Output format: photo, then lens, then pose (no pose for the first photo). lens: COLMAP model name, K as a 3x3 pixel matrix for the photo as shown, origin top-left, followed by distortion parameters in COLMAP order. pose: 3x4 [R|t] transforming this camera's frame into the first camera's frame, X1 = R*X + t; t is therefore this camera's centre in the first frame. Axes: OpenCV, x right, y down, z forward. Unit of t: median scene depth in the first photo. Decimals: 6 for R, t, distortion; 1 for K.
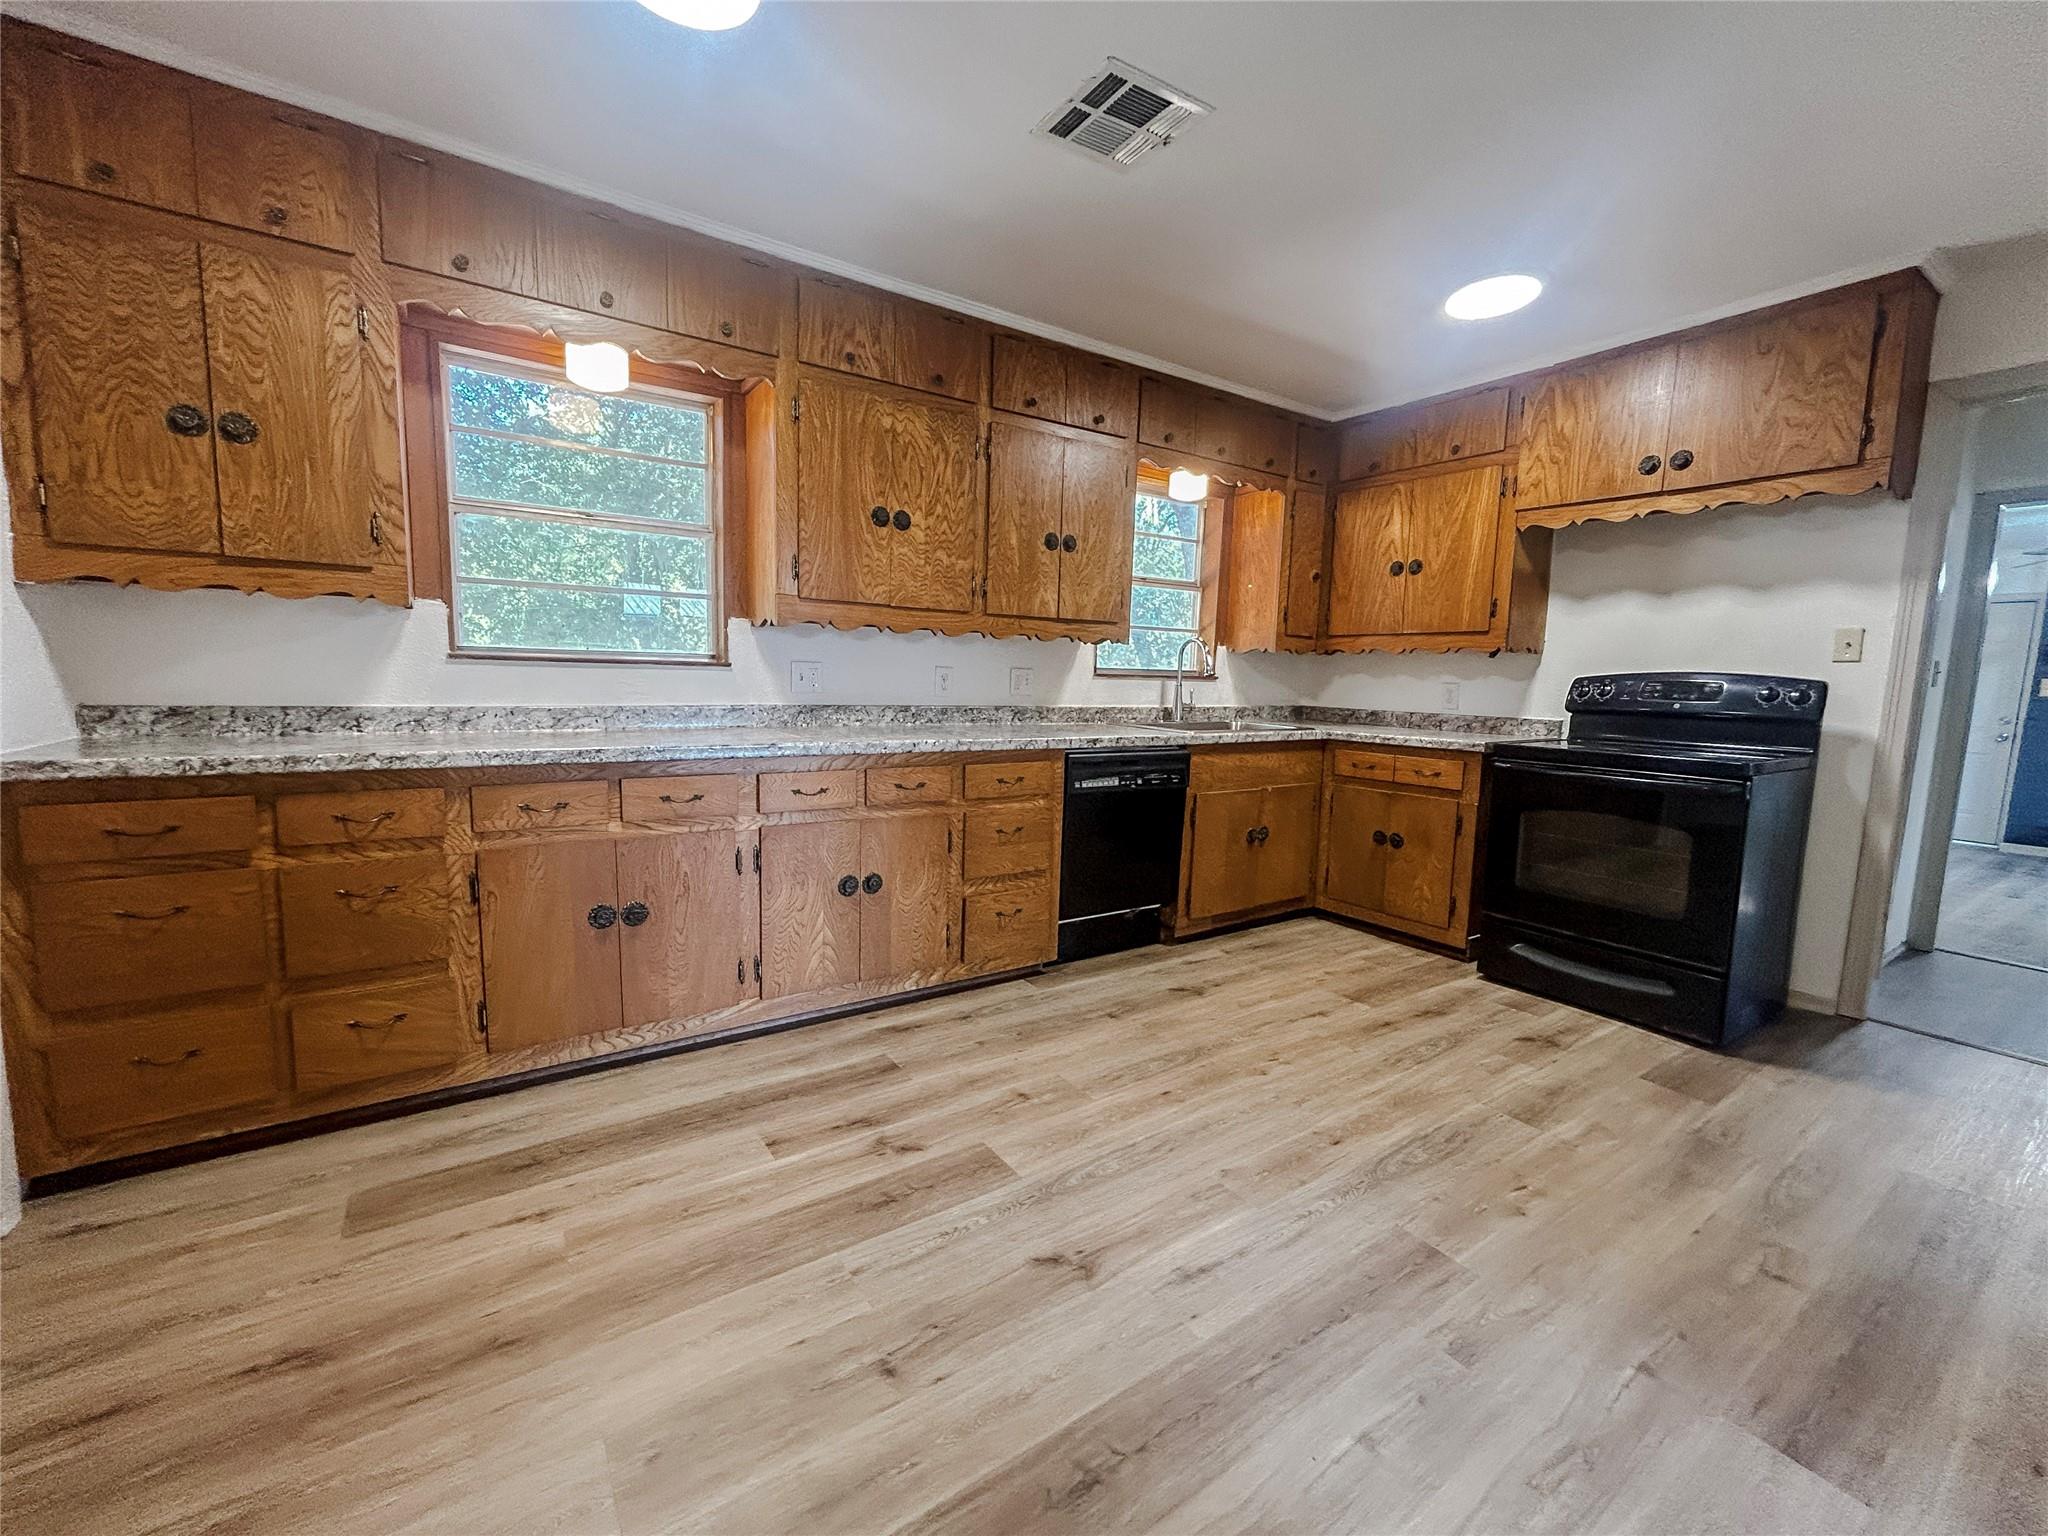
lens RADIAL K [[832.0, 0, 1024.0], [0, 832.0, 768.0], [0, 0, 1]] dist [-0.002462, -0.000211]
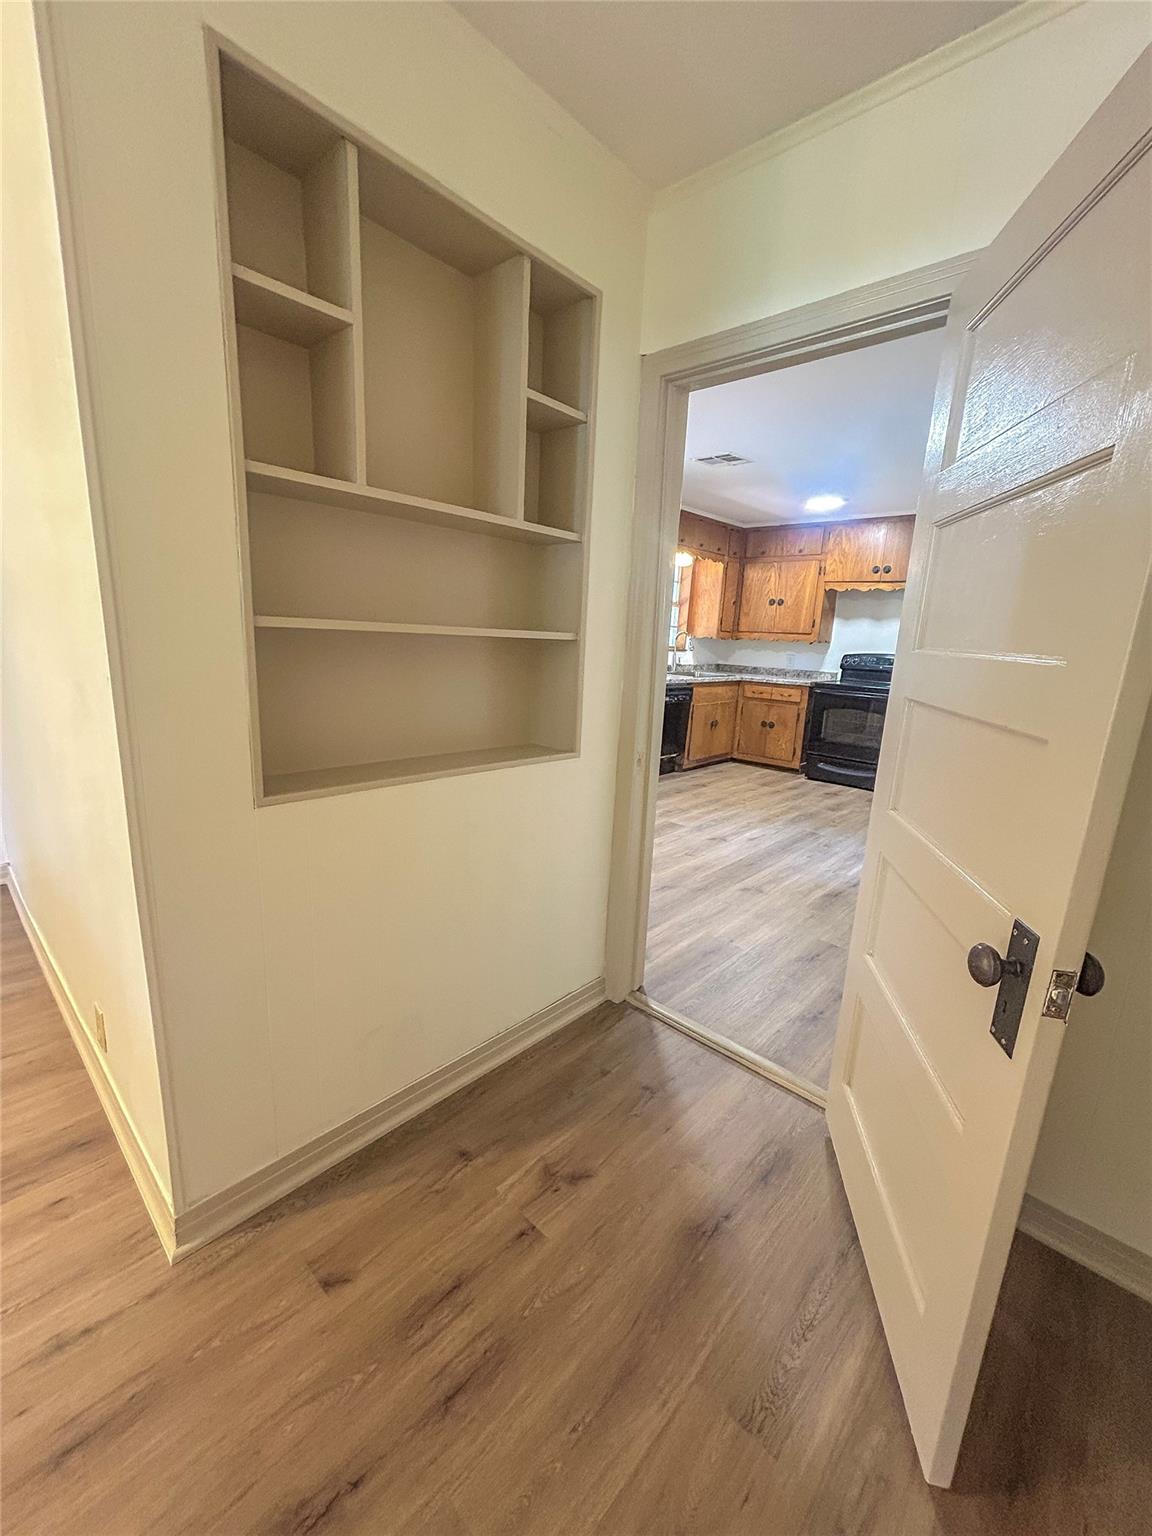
lens RADIAL K [[624.0, 0, 576.0], [0, 624.0, 768.0], [0, 0, 1]] dist [-0.002462, -0.000211]
pose [[0.974504, -0.028238, 0.222584, -0.476338], [0.004824, 0.994456, 0.105042, 0.022424], [-0.224316, -0.101290, 0.969238, -0.574582]]
